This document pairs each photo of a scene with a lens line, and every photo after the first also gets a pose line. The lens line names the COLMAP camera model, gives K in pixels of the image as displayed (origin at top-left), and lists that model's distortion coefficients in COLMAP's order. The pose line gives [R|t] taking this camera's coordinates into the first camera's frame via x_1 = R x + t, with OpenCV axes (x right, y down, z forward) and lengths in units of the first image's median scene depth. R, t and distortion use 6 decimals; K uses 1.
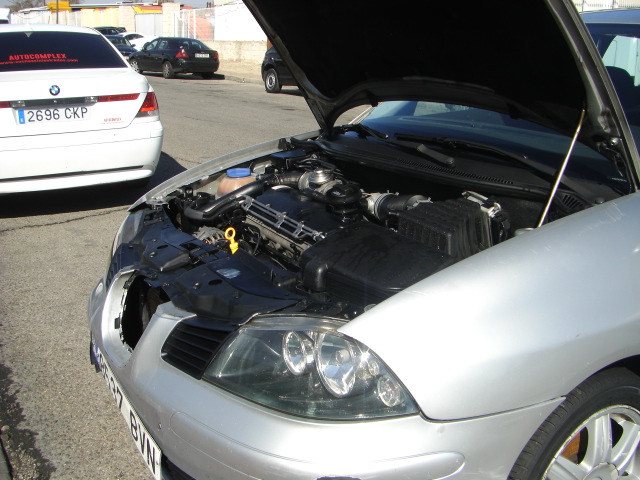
lens RADIAL K [[736.6, 0, 316.6], [0, 736.6, 225.0], [0, 0, 1]] dist [-0.185294, 0.129454]
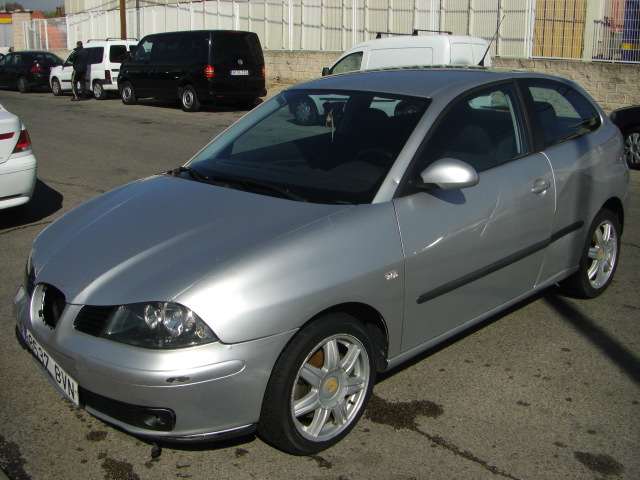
lens RADIAL K [[736.6, 0, 316.6], [0, 736.6, 225.0], [0, 0, 1]] dist [-0.185294, 0.129454]
pose [[0.981444, -0.070574, 0.178286, 0.057616], [0.070073, 0.997500, 0.009117, -0.032286], [-0.178484, 0.003545, 0.983936, -0.718317]]
